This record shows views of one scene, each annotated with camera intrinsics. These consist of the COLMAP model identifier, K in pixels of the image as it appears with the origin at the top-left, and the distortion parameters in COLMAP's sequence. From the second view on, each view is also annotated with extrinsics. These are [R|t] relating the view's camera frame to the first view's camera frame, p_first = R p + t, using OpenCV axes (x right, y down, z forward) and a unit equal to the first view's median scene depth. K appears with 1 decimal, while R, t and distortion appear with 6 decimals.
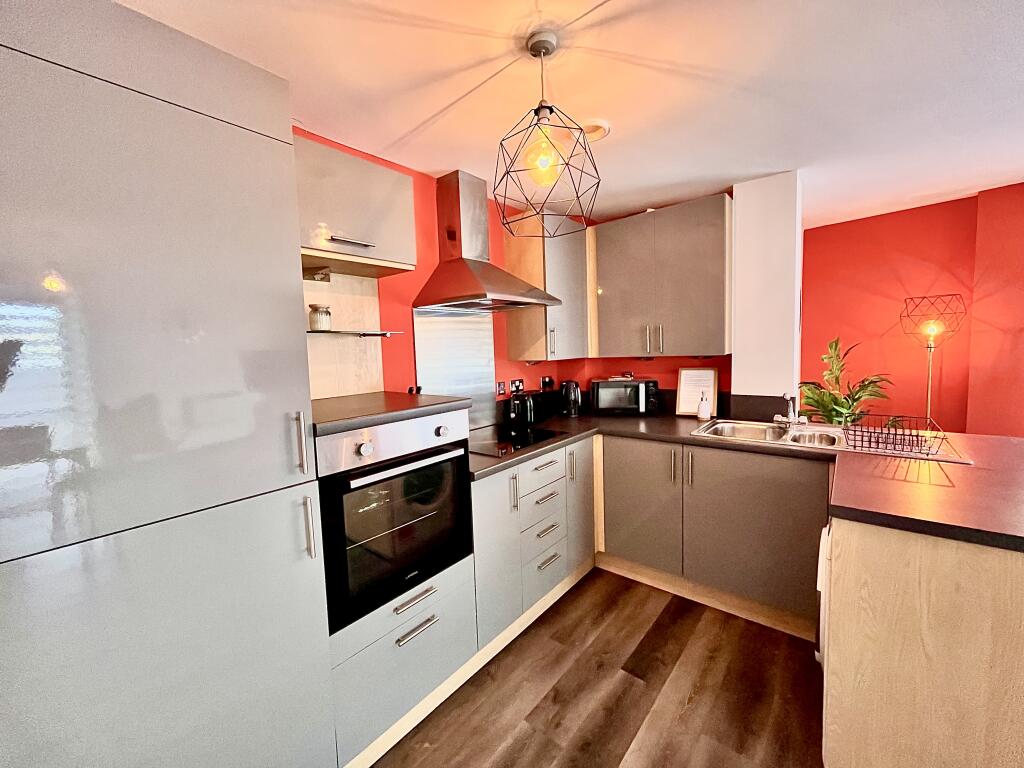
lens RADIAL K [[414.9, 0, 509.0], [0, 414.9, 380.1], [0, 0, 1]] dist [-0.006499, 0.000253]
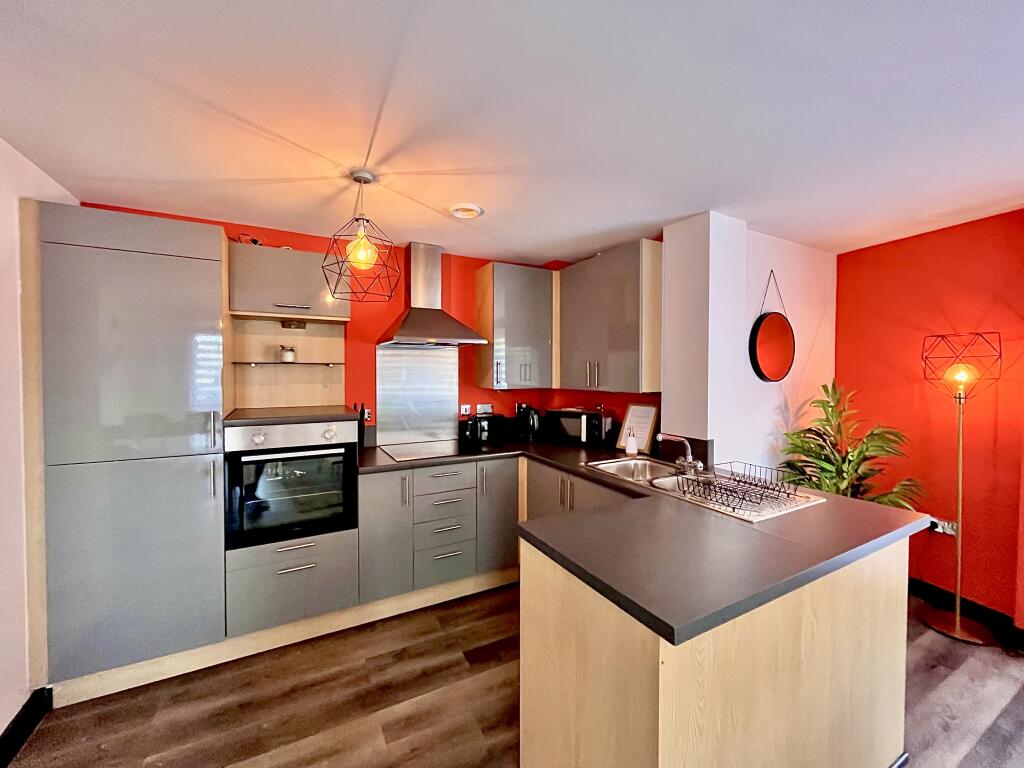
lens RADIAL K [[414.9, 0, 509.0], [0, 414.9, 380.1], [0, 0, 1]] dist [-0.006499, 0.000253]
pose [[0.925937, 0.045501, -0.374928, 0.597956], [-0.063647, 0.997318, -0.036150, -0.034326], [0.372277, 0.057336, 0.926349, -0.070726]]
